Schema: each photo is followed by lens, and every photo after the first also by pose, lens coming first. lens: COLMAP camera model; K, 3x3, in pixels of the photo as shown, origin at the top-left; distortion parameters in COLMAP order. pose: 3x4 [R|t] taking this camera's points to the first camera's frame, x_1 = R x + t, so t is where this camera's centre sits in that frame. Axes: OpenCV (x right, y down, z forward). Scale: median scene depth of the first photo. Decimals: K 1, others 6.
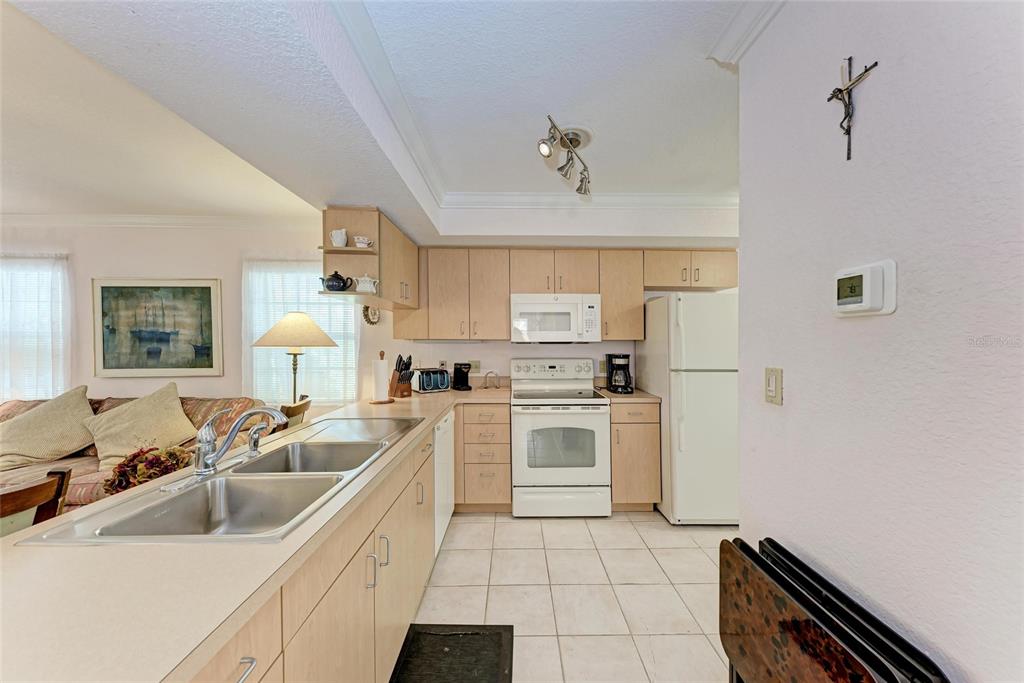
lens RADIAL K [[358.3, 0, 516.4], [0, 358.3, 342.6], [0, 0, 1]] dist [0.000183, -0.000058]
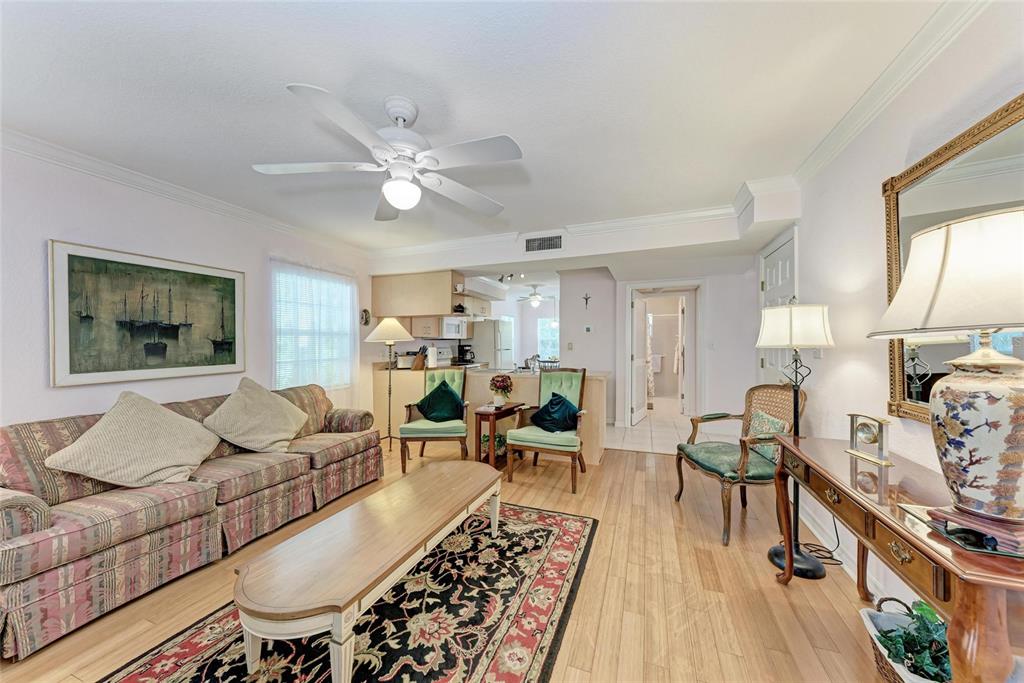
lens RADIAL K [[358.3, 0, 516.4], [0, 358.3, 342.6], [0, 0, 1]] dist [0.000183, -0.000058]
pose [[0.373232, -0.002566, 0.927734, -1.746470], [0.007557, 0.999971, -0.000275, 0.023749], [-0.927707, 0.007113, 0.373241, -0.066431]]
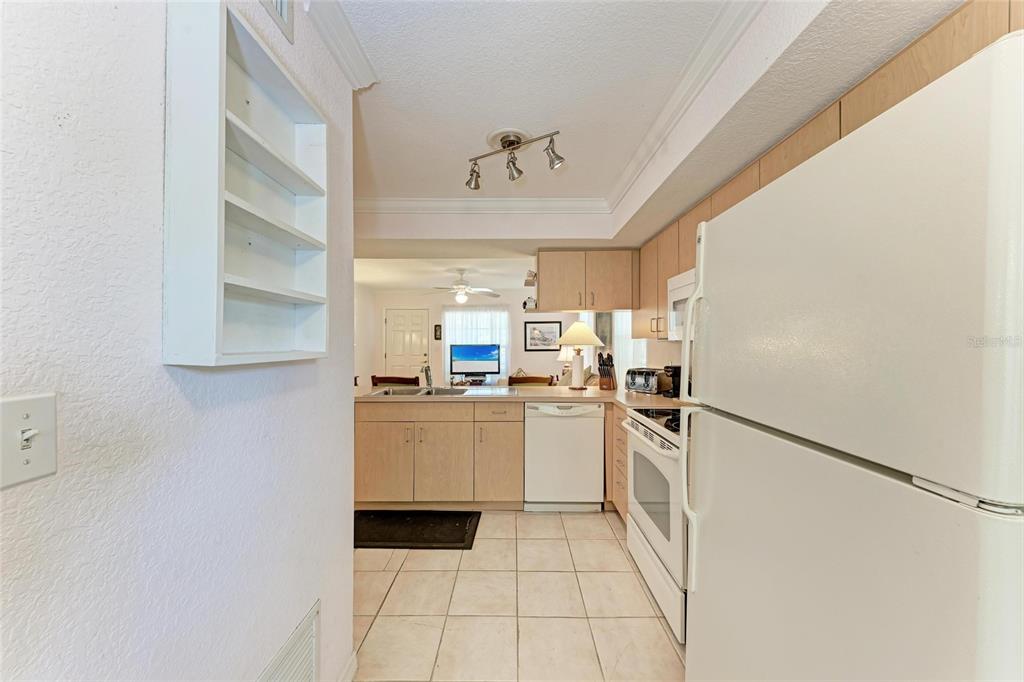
lens RADIAL K [[352.7, 0, 513.9], [0, 352.7, 339.6], [0, 0, 1]] dist [-0.000070, -0.000014]
pose [[-0.018243, -0.009045, -0.999793, 0.795601], [-0.004189, 0.999951, -0.008970, 0.002572], [0.999825, 0.004024, -0.018280, 0.703940]]
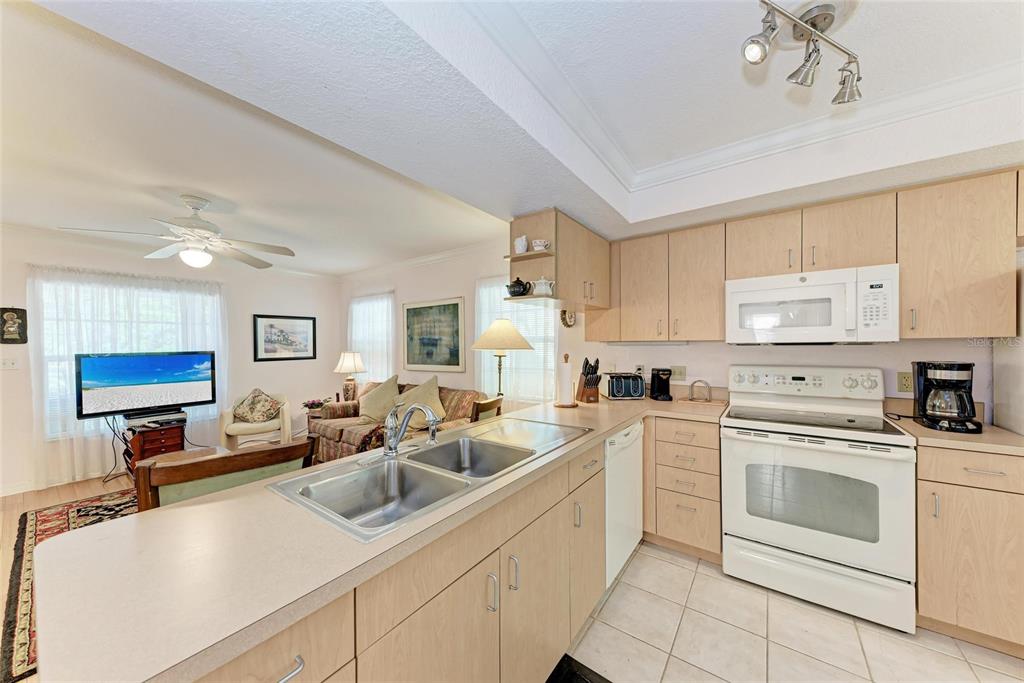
lens RADIAL K [[347.4, 0, 512.1], [0, 347.4, 350.0], [0, 0, 1]] dist [0.001178, -0.000057]
pose [[0.796905, 0.001478, -0.604102, 0.074173], [0.007083, 0.999905, 0.011790, 0.000575], [0.604063, -0.013674, 0.796820, 0.137028]]
